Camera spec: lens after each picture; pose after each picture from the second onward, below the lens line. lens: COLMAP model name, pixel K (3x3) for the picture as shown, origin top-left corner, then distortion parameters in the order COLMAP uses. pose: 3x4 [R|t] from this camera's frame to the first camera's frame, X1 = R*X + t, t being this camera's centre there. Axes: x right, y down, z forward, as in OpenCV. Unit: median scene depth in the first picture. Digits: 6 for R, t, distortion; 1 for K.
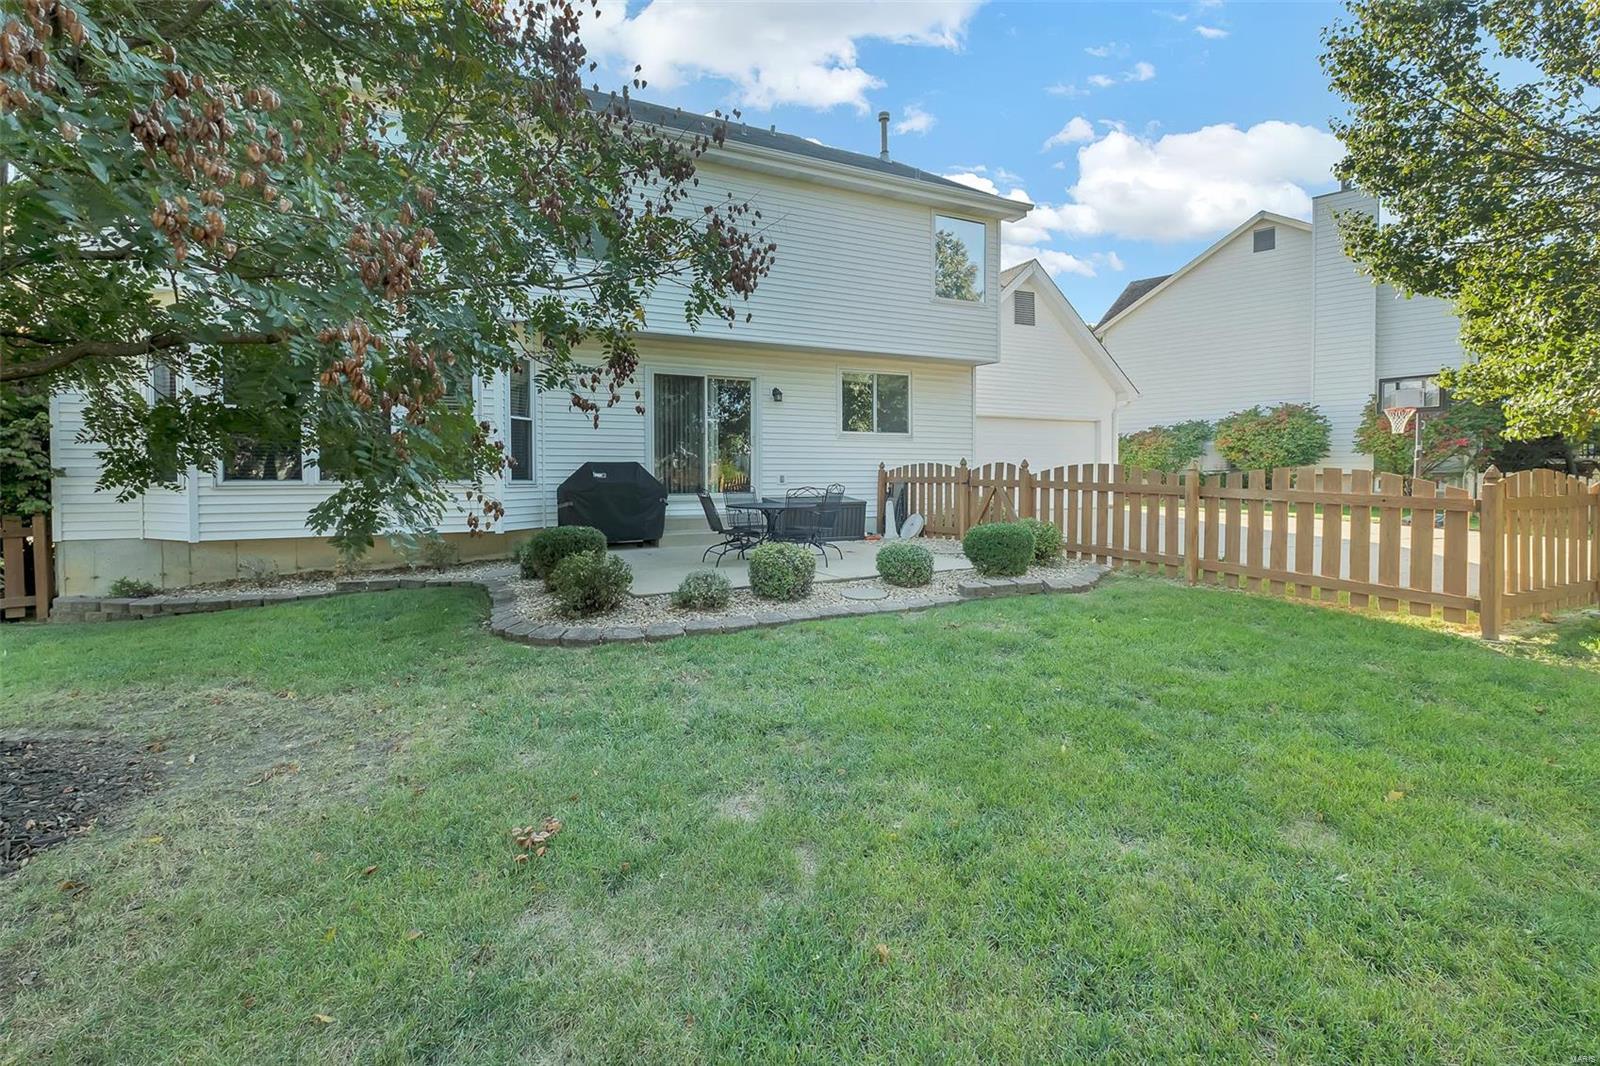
lens RADIAL K [[773.7, 0, 798.9], [0, 773.7, 505.6], [0, 0, 1]] dist [-0.002703, 0.000016]
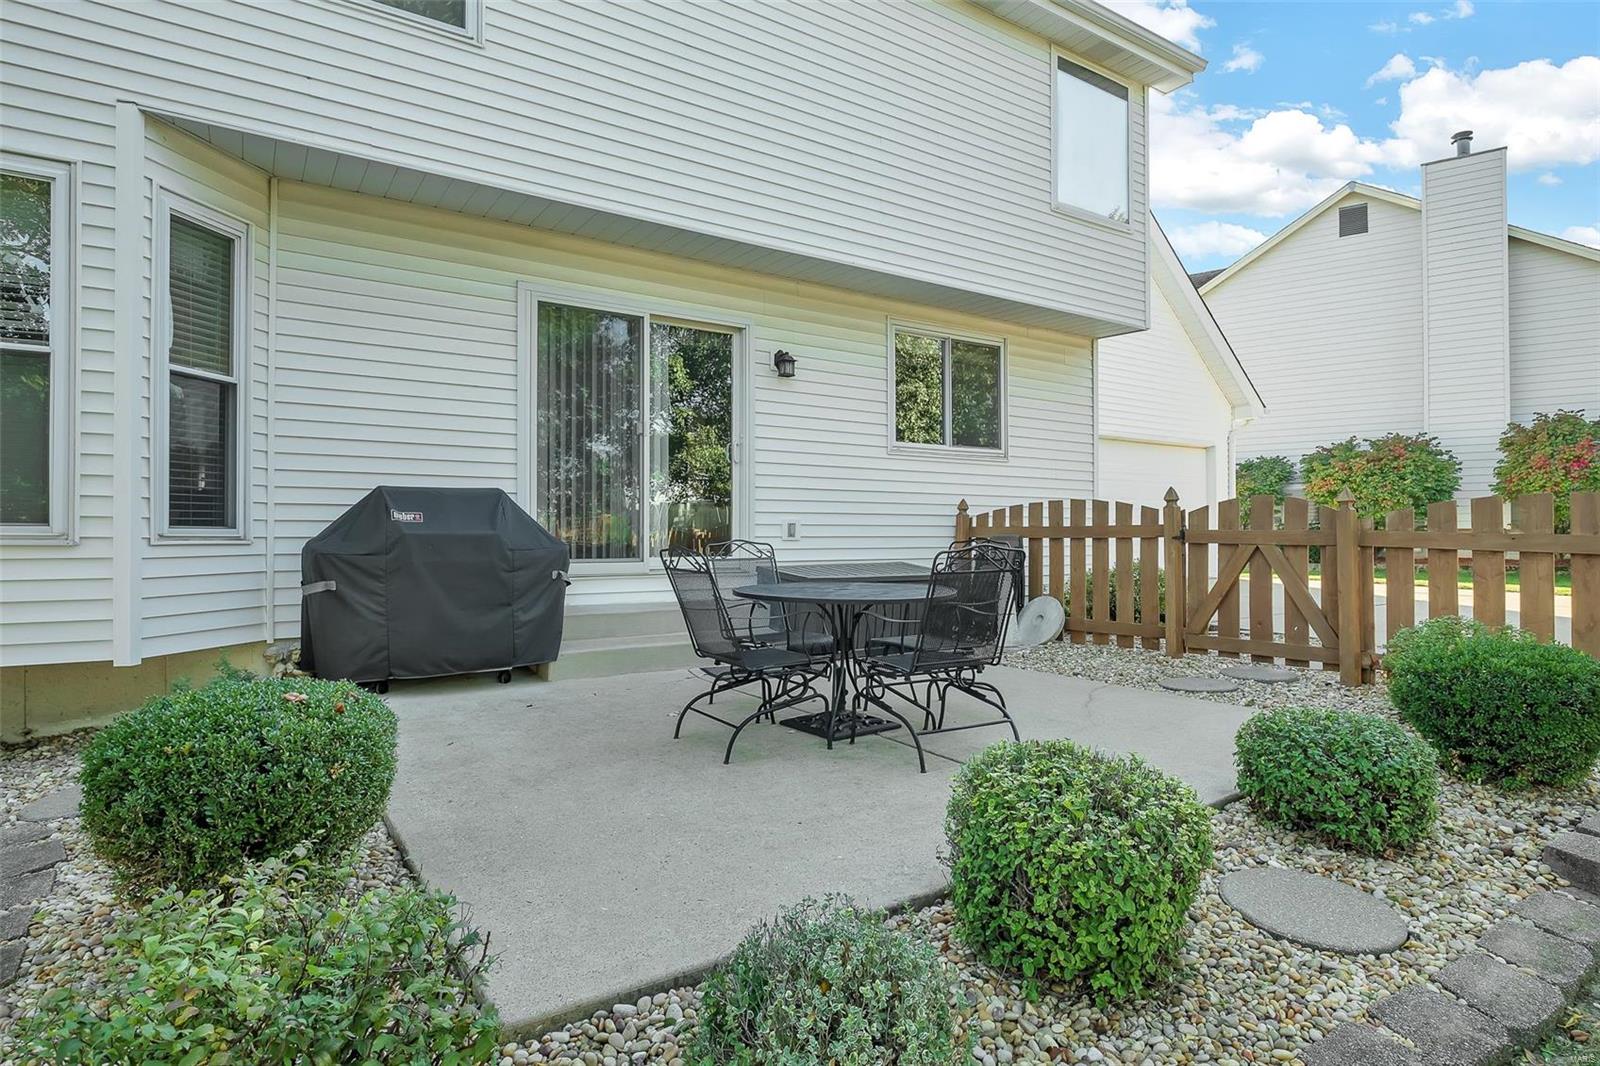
lens RADIAL K [[886.7, 0, 800.0], [0, 886.7, 533.0], [0, 0, 1]] dist [0.000756, 0.000242]
pose [[0.991707, 0.002969, 0.128488, -0.089427], [0.001904, 0.999284, -0.037791, -0.009739], [-0.128508, 0.037722, 0.990991, 0.410500]]
